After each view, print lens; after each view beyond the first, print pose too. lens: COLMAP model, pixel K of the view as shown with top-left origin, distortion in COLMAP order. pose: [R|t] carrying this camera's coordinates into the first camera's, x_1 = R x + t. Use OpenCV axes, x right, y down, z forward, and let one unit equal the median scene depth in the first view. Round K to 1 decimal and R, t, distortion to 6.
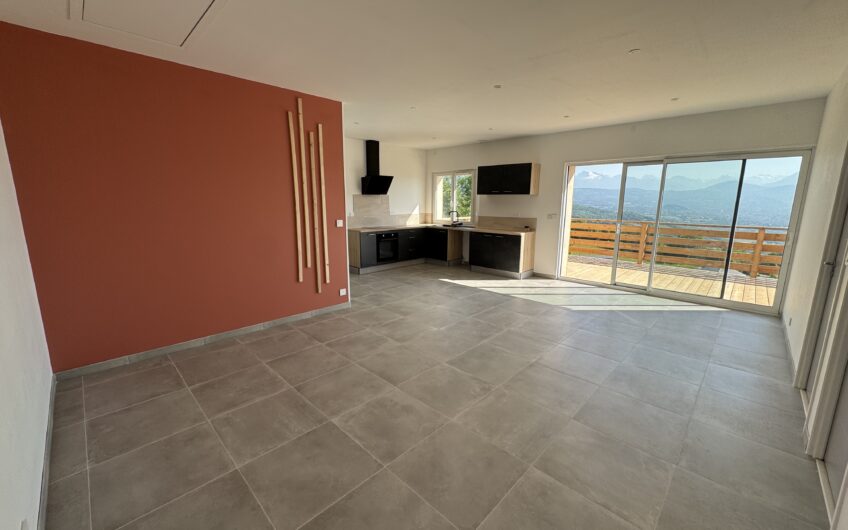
lens RADIAL K [[337.4, 0, 425.3], [0, 337.4, 261.7], [0, 0, 1]] dist [-0.003380, 0.000188]
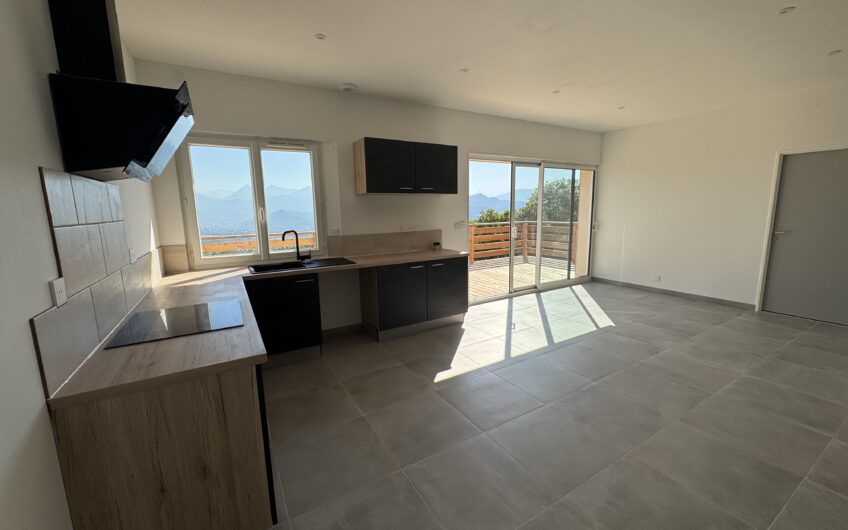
lens RADIAL K [[337.4, 0, 422.4], [0, 337.4, 263.1], [0, 0, 1]] dist [-0.003380, 0.000188]
pose [[0.261742, -0.167200, 0.950545, -0.407033], [0.193947, 0.973901, 0.117903, -0.176512], [-0.945450, 0.153495, 0.287338, 0.995044]]
